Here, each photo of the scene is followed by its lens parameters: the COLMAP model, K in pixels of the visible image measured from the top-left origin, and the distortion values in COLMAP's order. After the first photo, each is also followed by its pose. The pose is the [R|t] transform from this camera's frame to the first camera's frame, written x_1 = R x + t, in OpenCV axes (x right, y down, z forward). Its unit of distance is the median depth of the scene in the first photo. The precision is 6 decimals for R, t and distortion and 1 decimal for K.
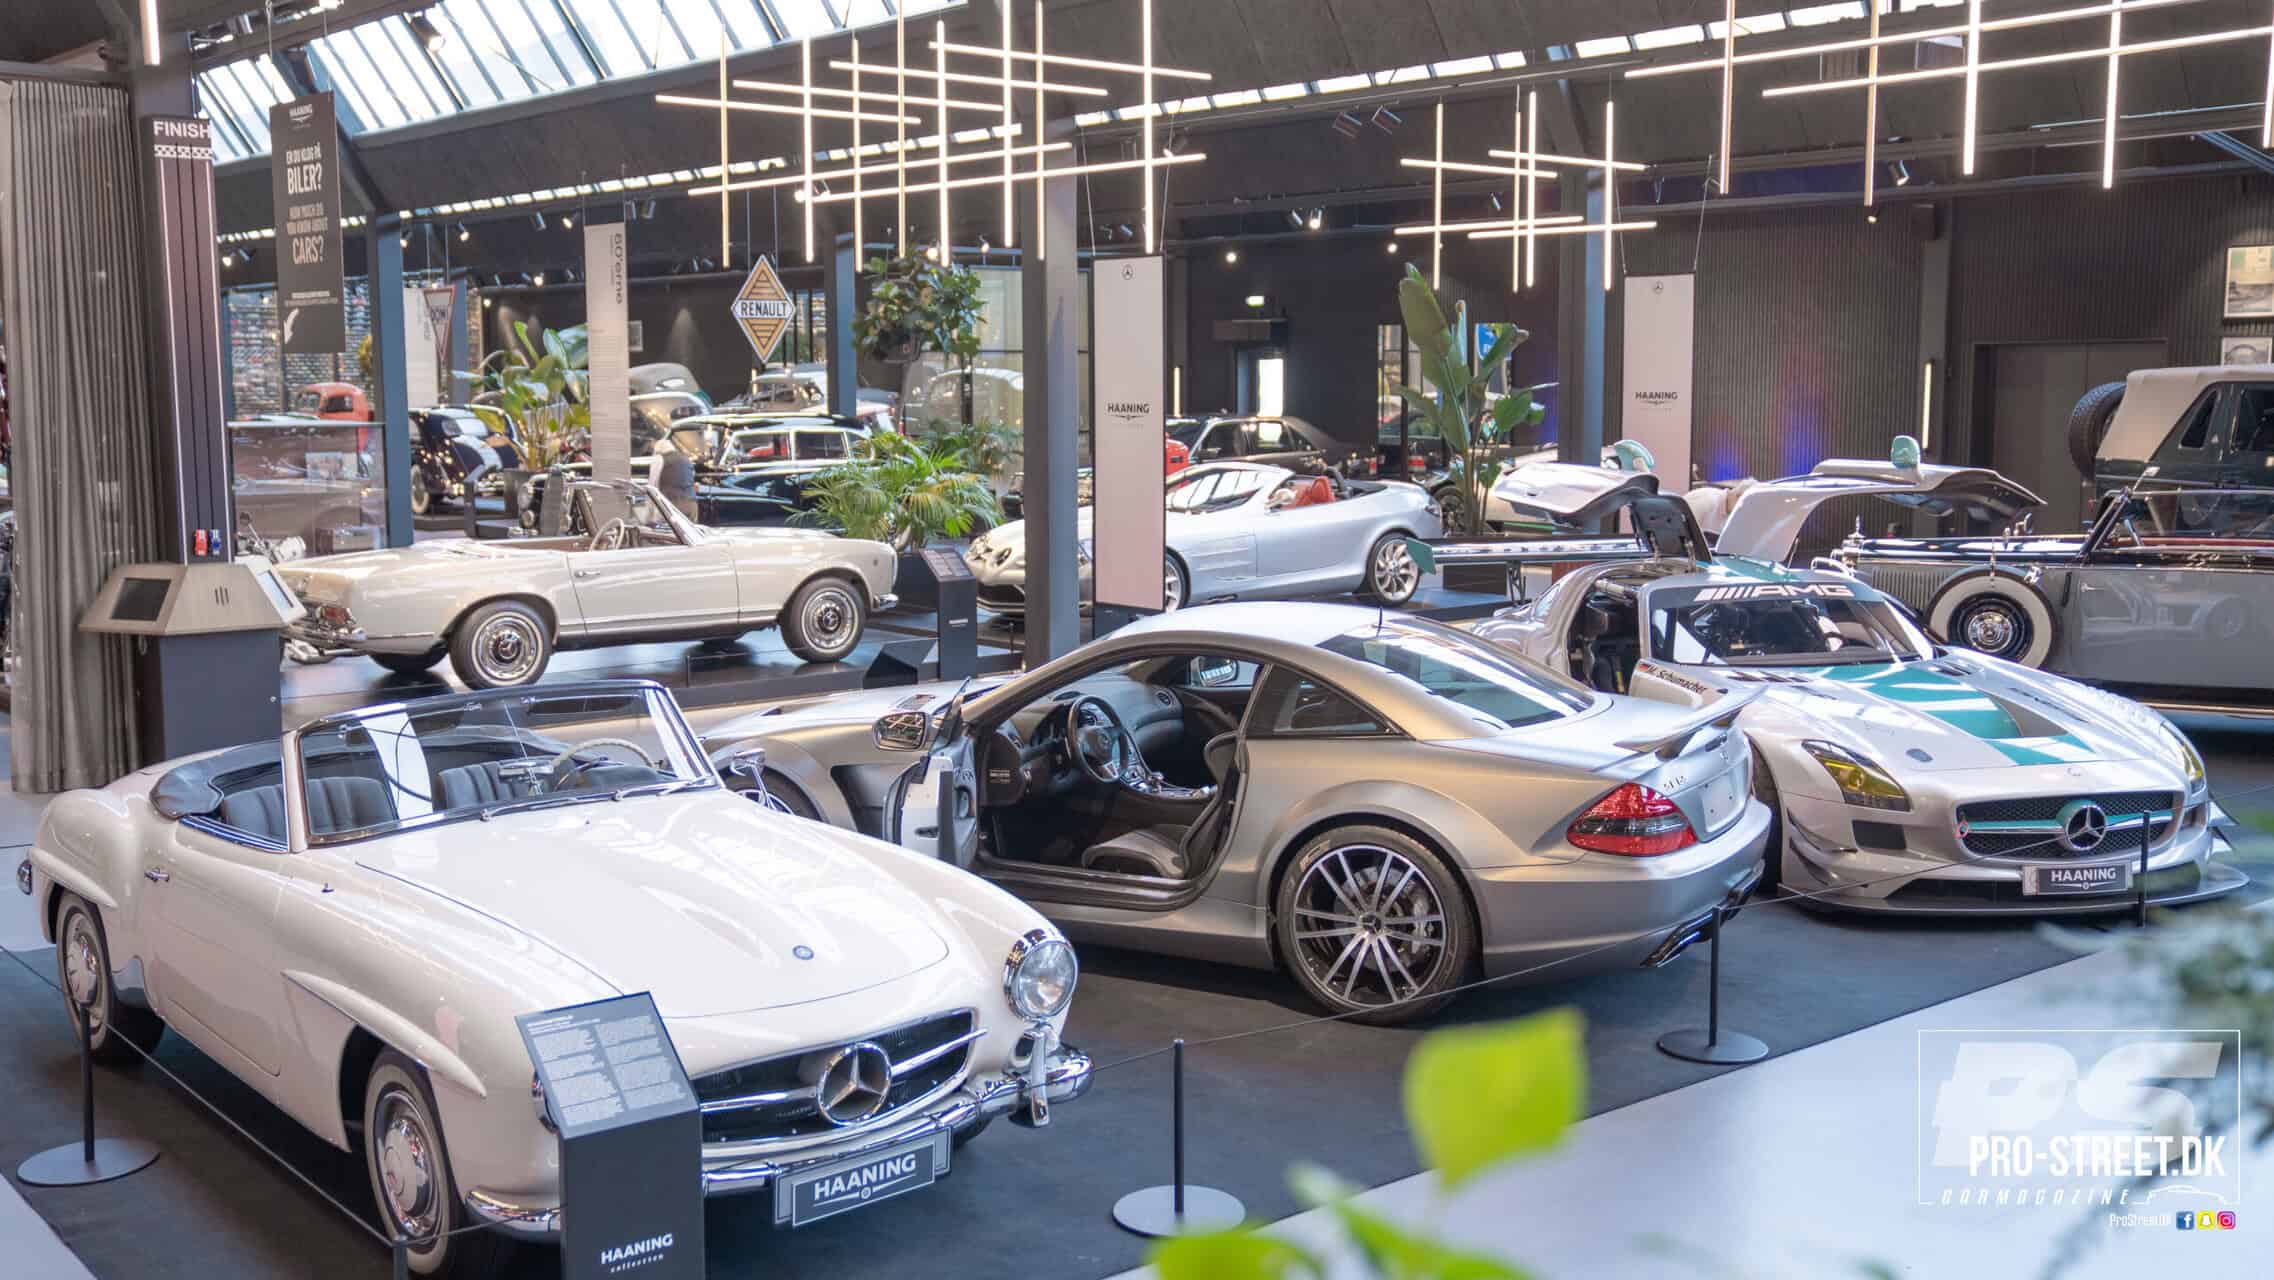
lens RADIAL K [[2268.5, 0, 1137.0], [0, 2268.5, 640.0], [0, 0, 1]] dist [-0.003356, 0.023324]
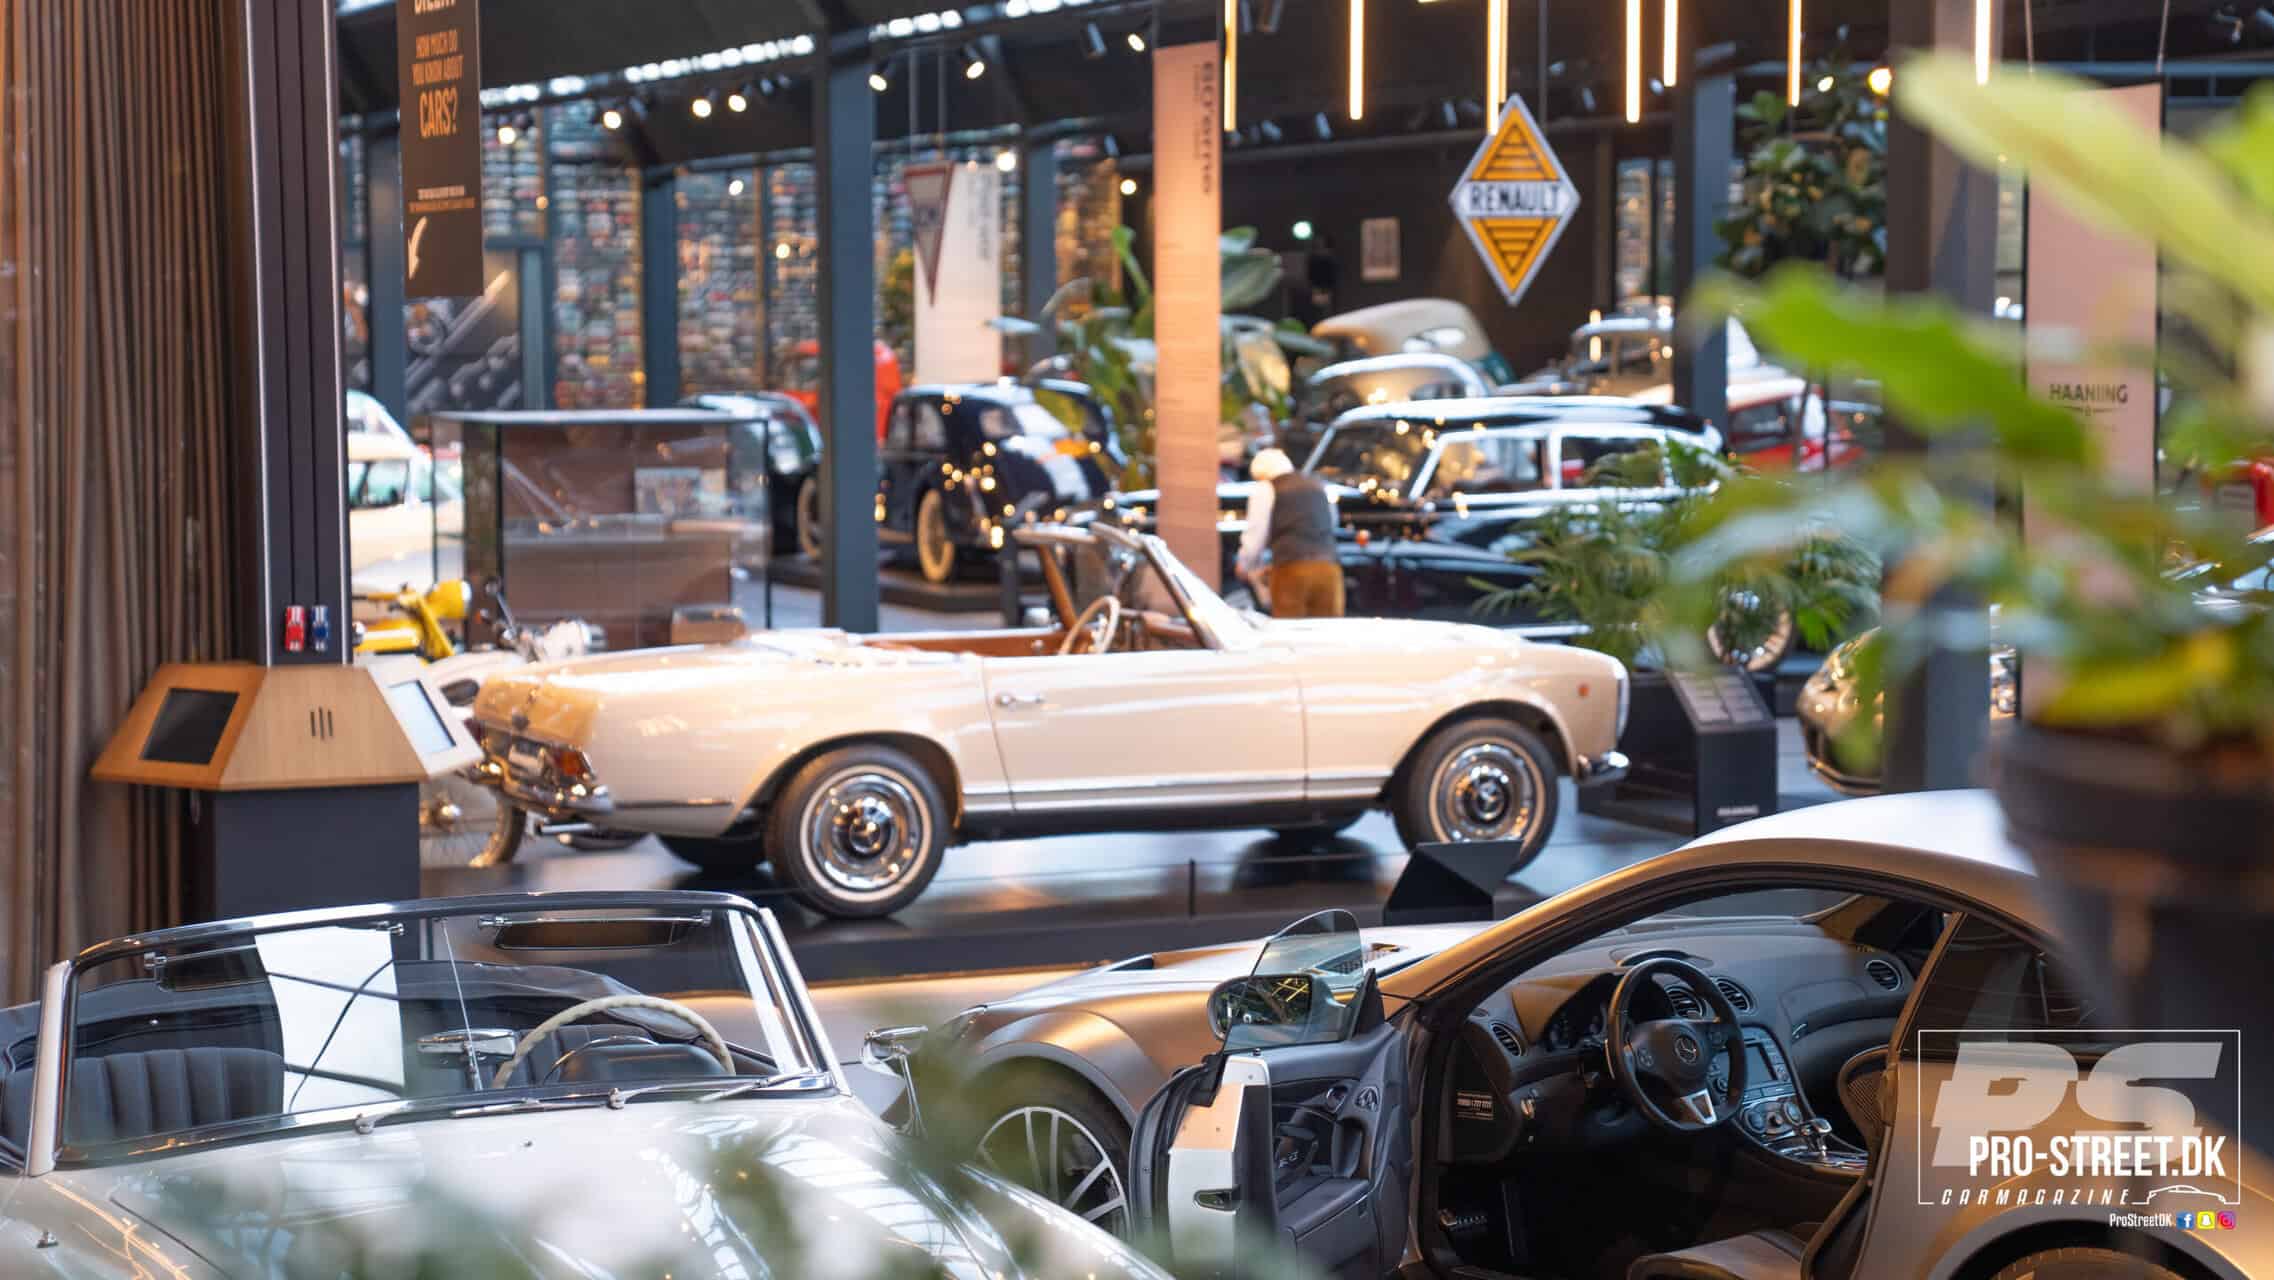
lens RADIAL K [[4504.3, 0, 1137.0], [0, 4504.3, 640.0], [0, 0, 1]] dist [0.338447, -0.118436]
pose [[0.950661, 0.020190, -0.309573, 0.113473], [-0.033936, 0.998660, -0.039081, -0.002238], [0.308369, 0.047659, 0.950072, -0.011299]]
